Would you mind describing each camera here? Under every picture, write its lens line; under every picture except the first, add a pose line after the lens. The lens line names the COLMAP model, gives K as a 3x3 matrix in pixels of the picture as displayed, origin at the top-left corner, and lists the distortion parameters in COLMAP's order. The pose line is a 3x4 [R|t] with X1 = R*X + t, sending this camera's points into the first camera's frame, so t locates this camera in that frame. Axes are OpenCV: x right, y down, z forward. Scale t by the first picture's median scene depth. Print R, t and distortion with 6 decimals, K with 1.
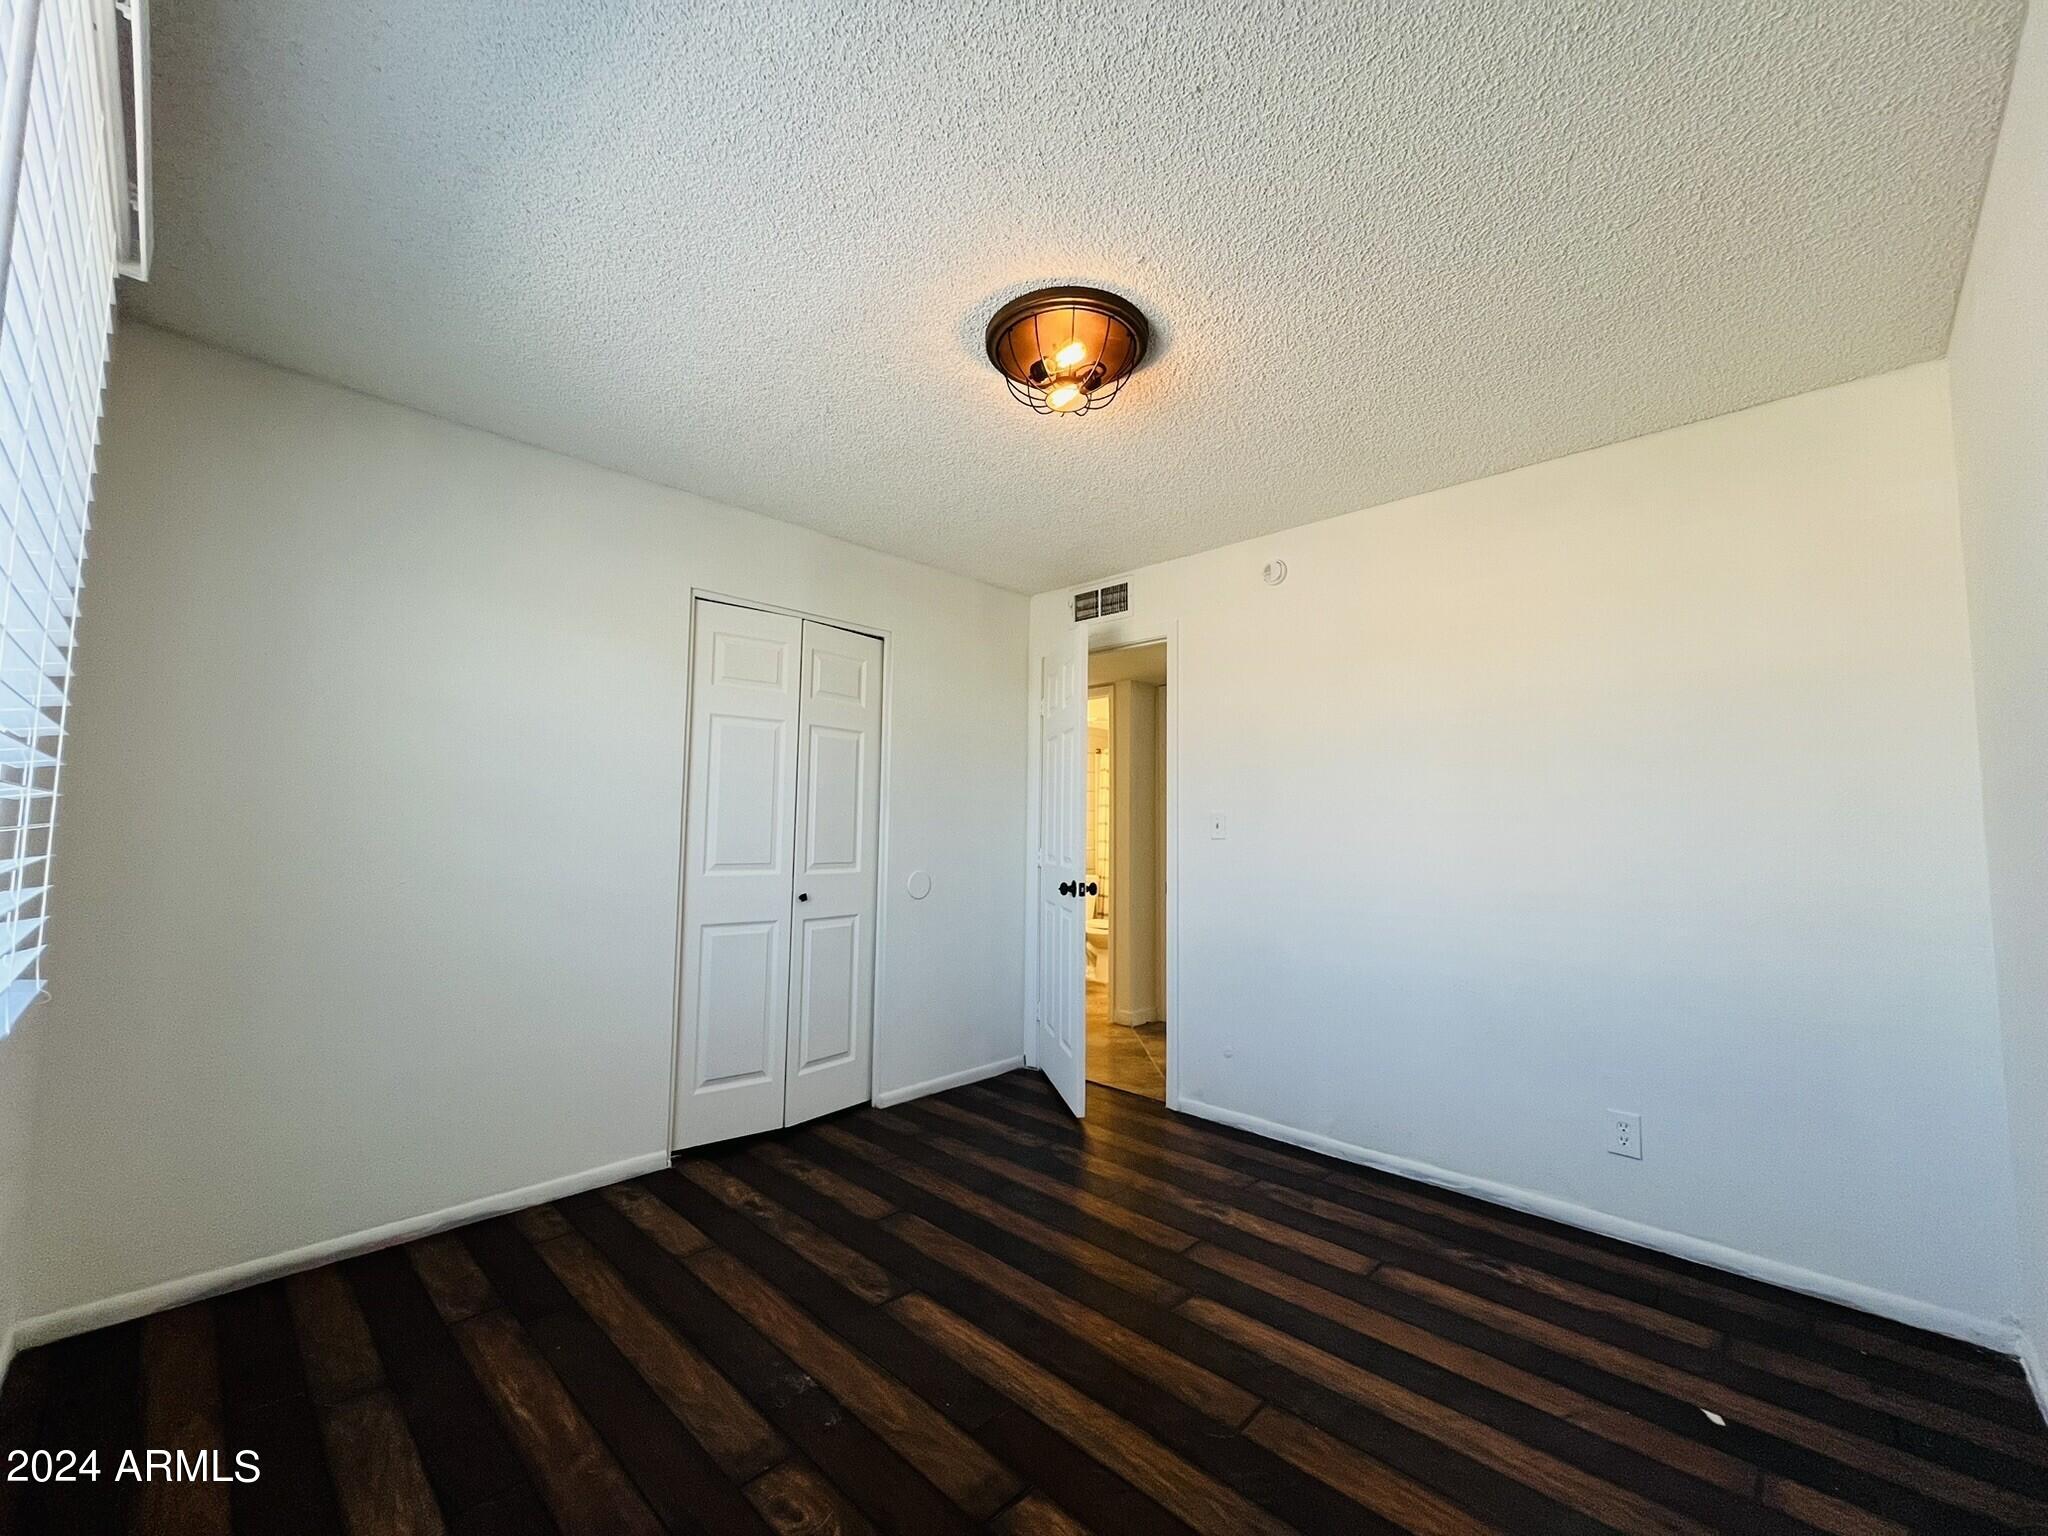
lens RADIAL K [[828.1, 0, 1021.6], [0, 828.1, 767.0], [0, 0, 1]] dist [0.003171, -0.000674]
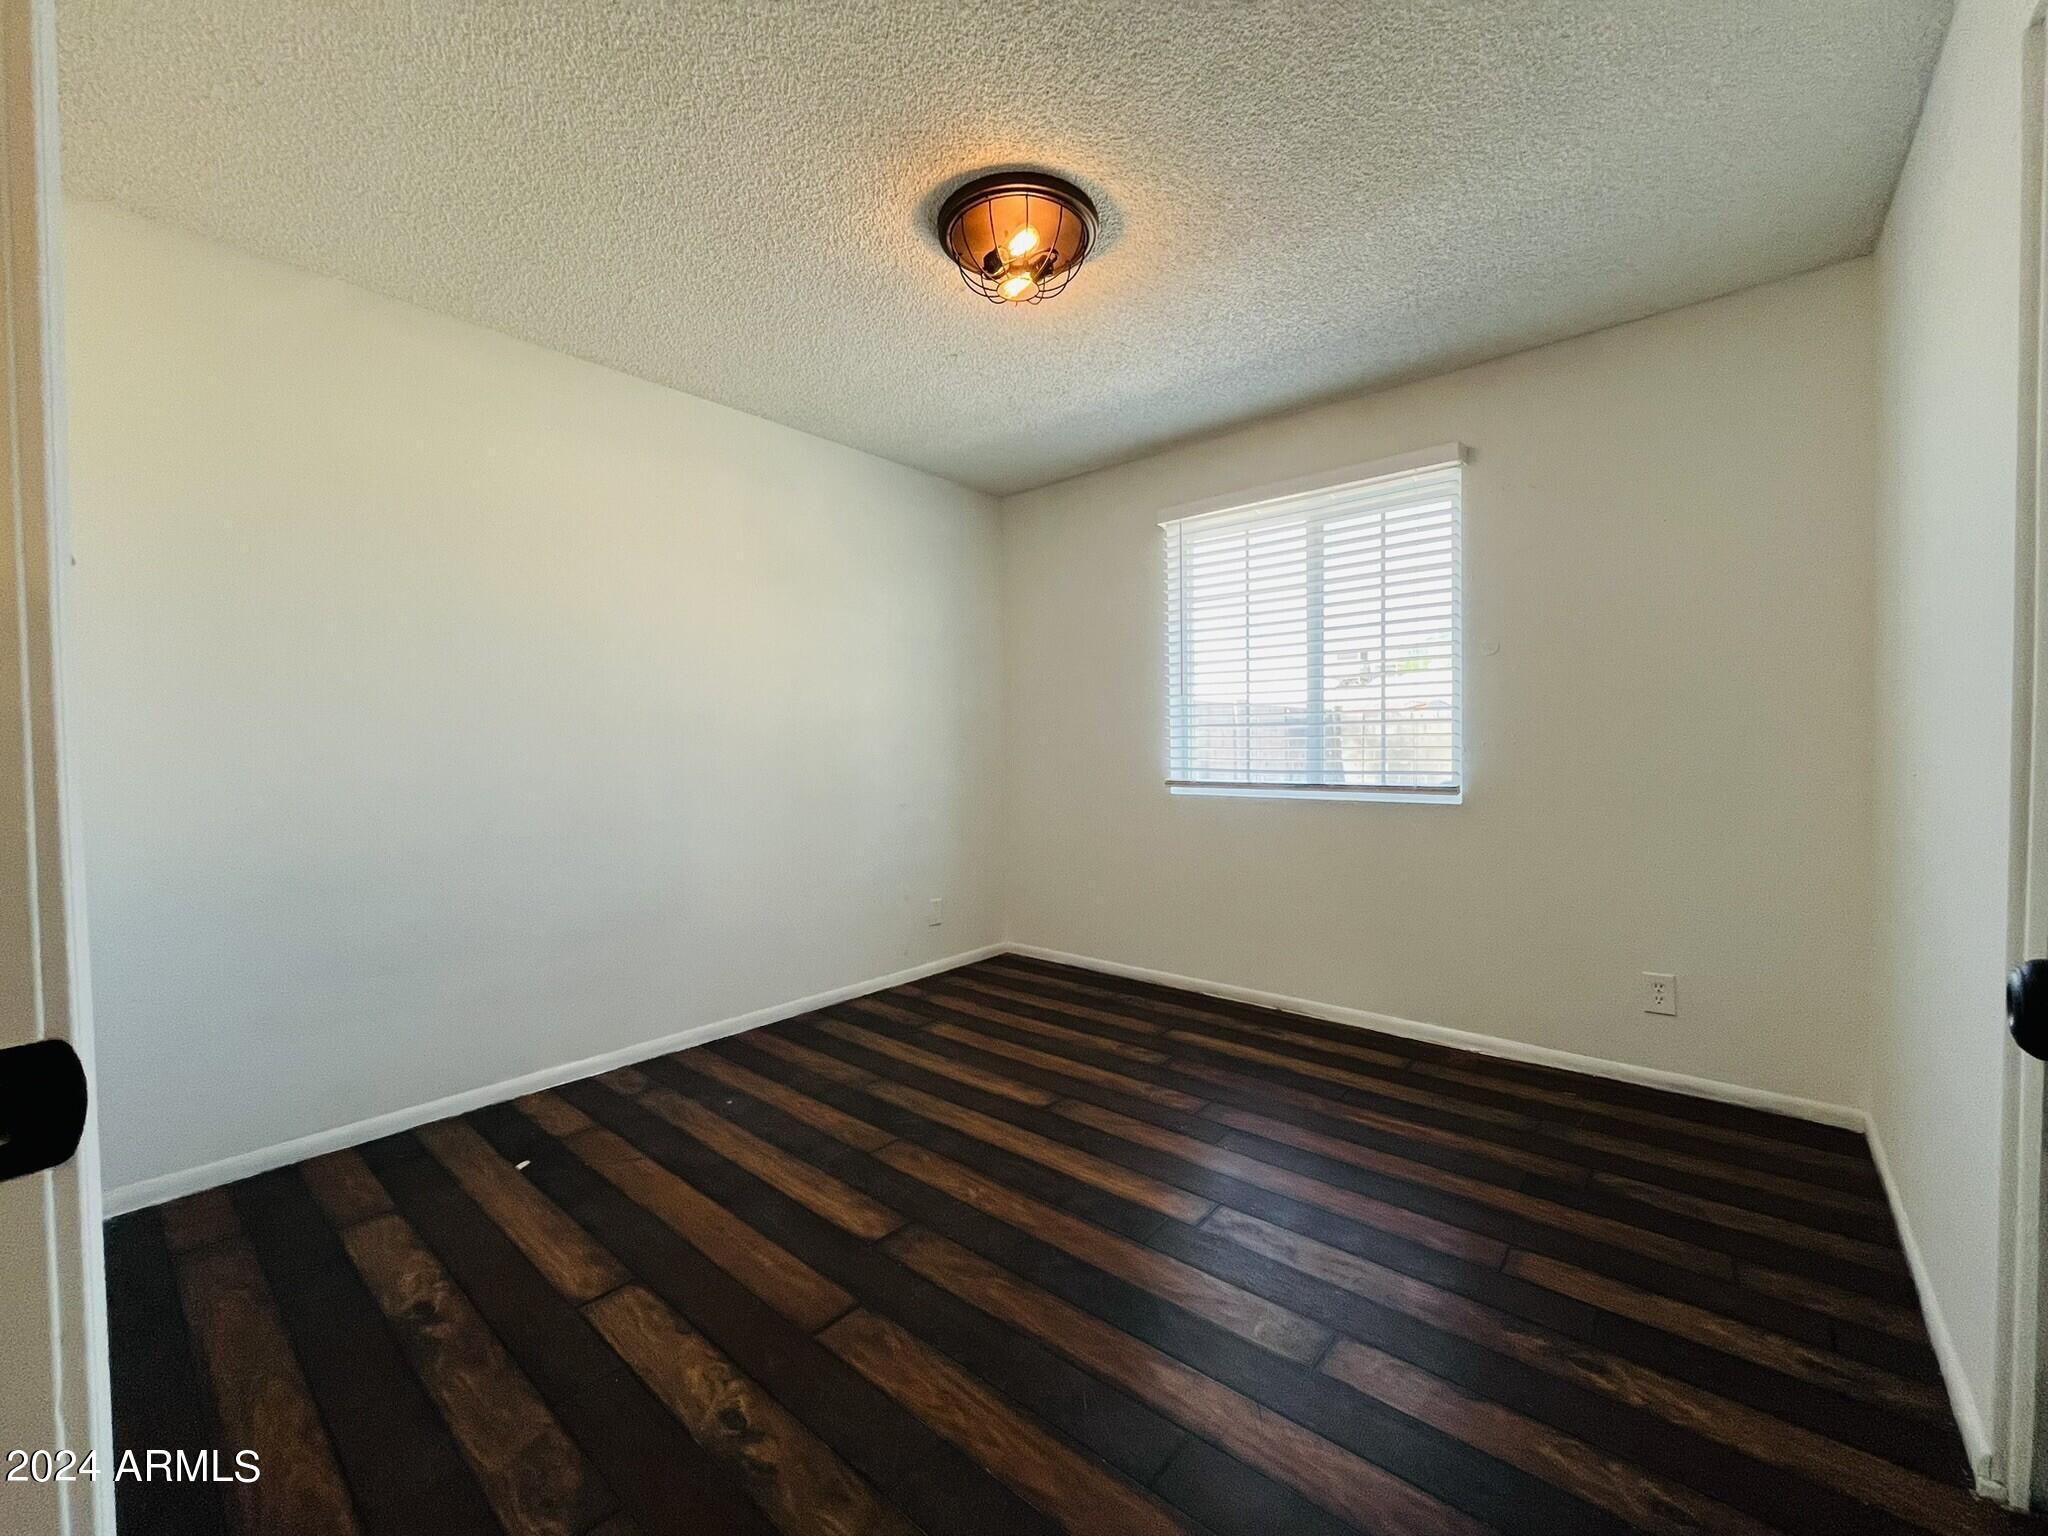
lens RADIAL K [[828.1, 0, 1027.8], [0, 828.1, 767.2], [0, 0, 1]] dist [0.003171, -0.000674]
pose [[-0.997984, 0.000530, -0.063463, 0.113157], [0.004122, 0.998395, -0.056479, 0.209055], [0.063332, -0.056627, -0.996385, 2.065610]]
